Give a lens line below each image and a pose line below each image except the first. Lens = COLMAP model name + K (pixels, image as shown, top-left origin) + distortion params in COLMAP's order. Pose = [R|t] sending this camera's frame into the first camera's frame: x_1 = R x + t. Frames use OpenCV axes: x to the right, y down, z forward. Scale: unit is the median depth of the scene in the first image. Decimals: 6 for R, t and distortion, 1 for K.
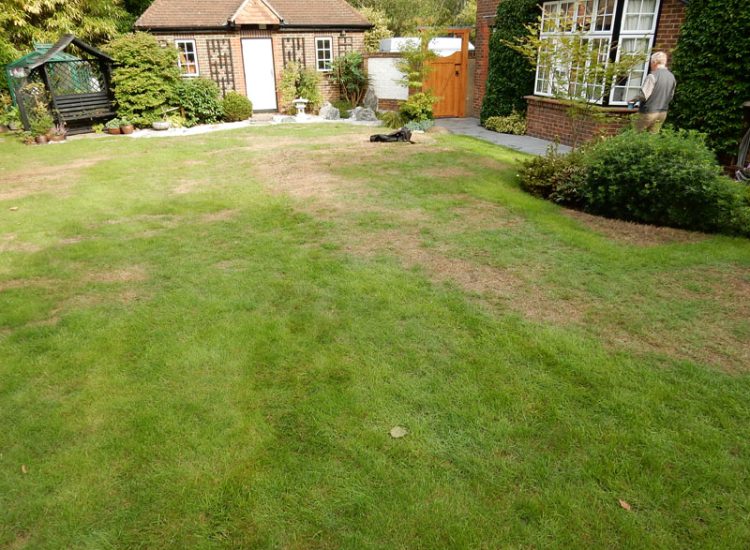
lens RADIAL K [[537.6, 0, 375.0], [0, 537.6, 275.0], [0, 0, 1]] dist [-0.042440, 0.025007]
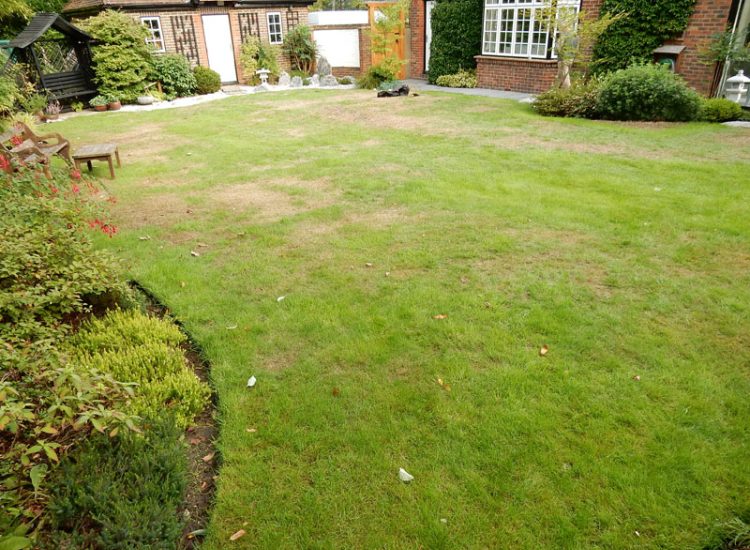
lens RADIAL K [[537.6, 0, 375.0], [0, 537.6, 275.0], [0, 0, 1]] dist [-0.042440, 0.025007]
pose [[0.959771, -0.139252, 0.243821, -0.259536], [0.129439, 0.990011, 0.055895, 0.058341], [-0.249168, -0.022086, 0.968208, -0.131435]]
